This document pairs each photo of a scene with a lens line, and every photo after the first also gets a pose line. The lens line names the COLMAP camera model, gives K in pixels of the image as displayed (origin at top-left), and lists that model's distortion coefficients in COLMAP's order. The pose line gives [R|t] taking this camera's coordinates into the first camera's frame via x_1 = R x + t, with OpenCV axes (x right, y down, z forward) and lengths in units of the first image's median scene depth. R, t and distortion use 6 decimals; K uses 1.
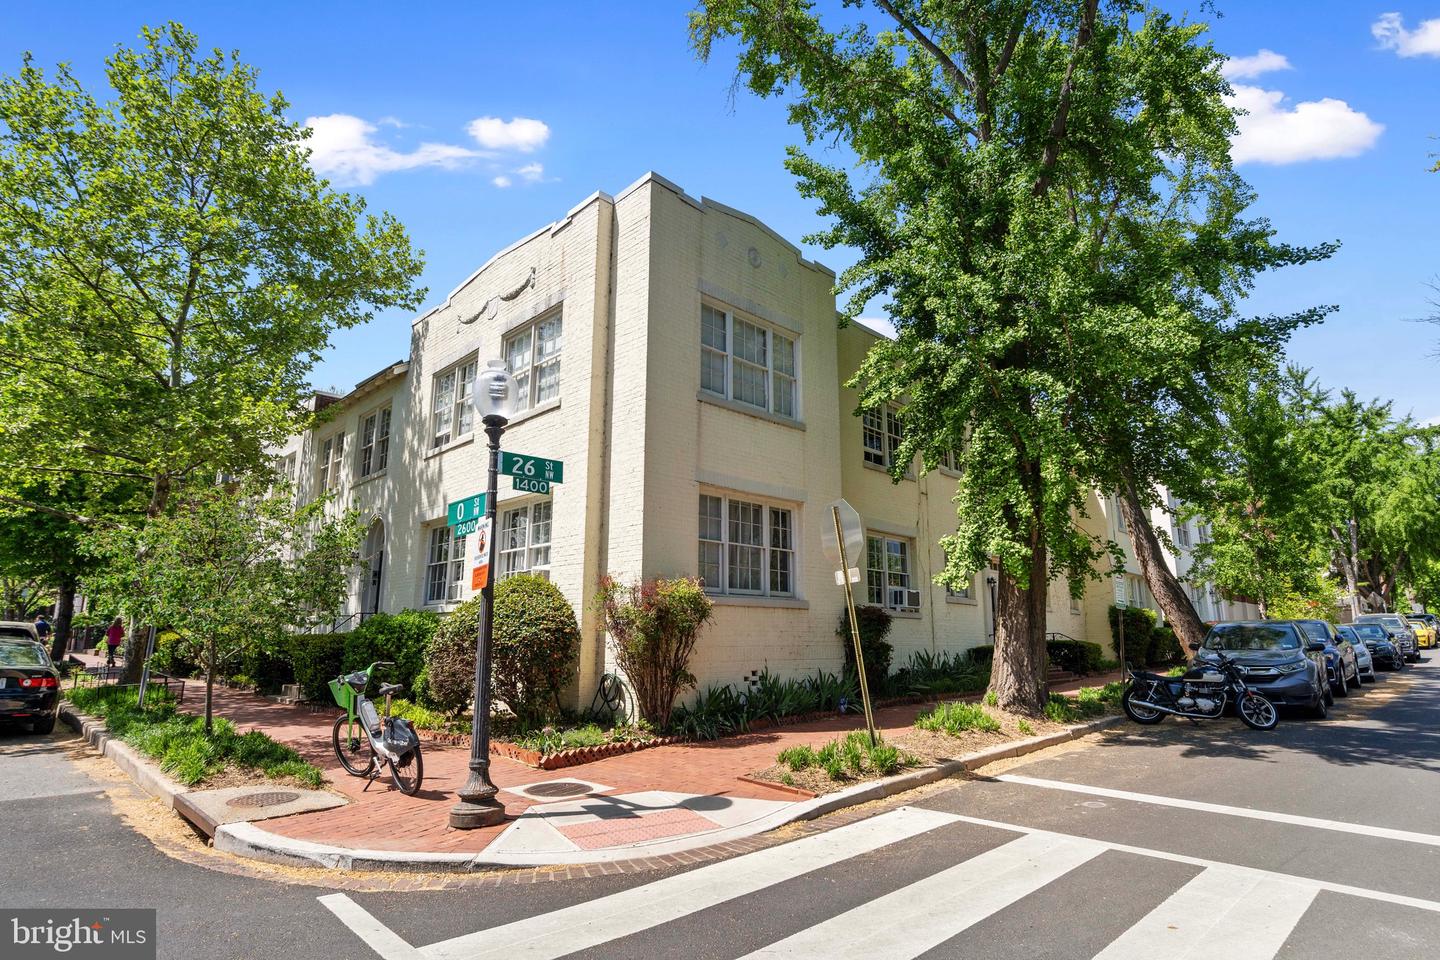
lens RADIAL K [[739.5, 0, 720.0], [0, 739.5, 480.0], [0, 0, 1]] dist [0.000066, 0.000053]
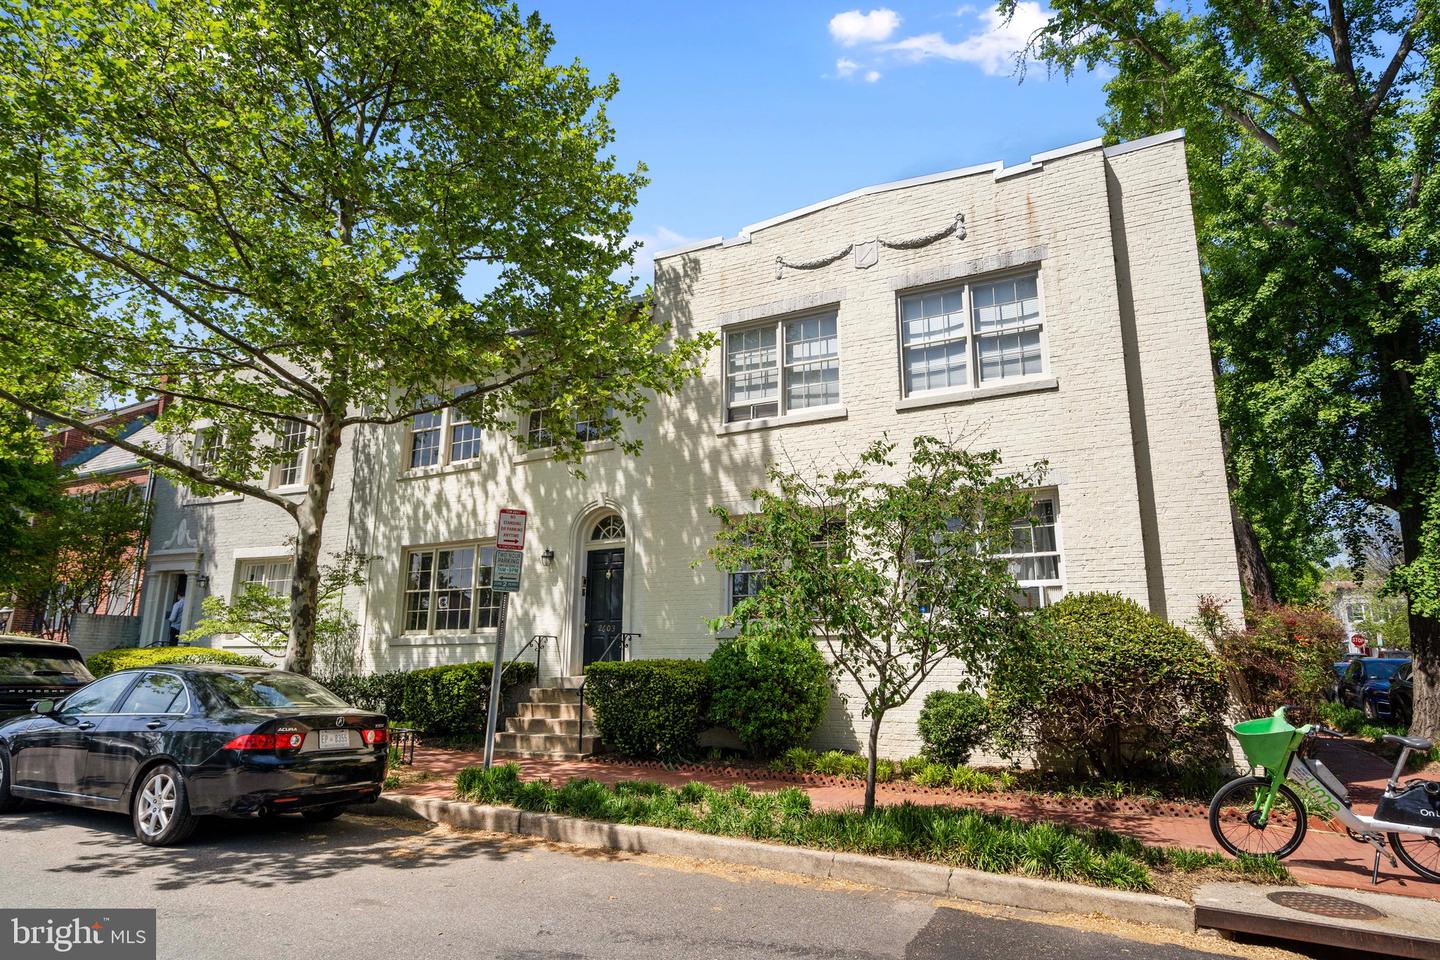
lens RADIAL K [[810.3, 0, 720.0], [0, 810.3, 480.0], [0, 0, 1]] dist [-0.001092, 0.000035]
pose [[0.947182, 0.074006, 0.312042, -0.751872], [-0.068615, 0.997244, -0.028236, 0.048487], [-0.313272, 0.005334, 0.949649, 0.231033]]
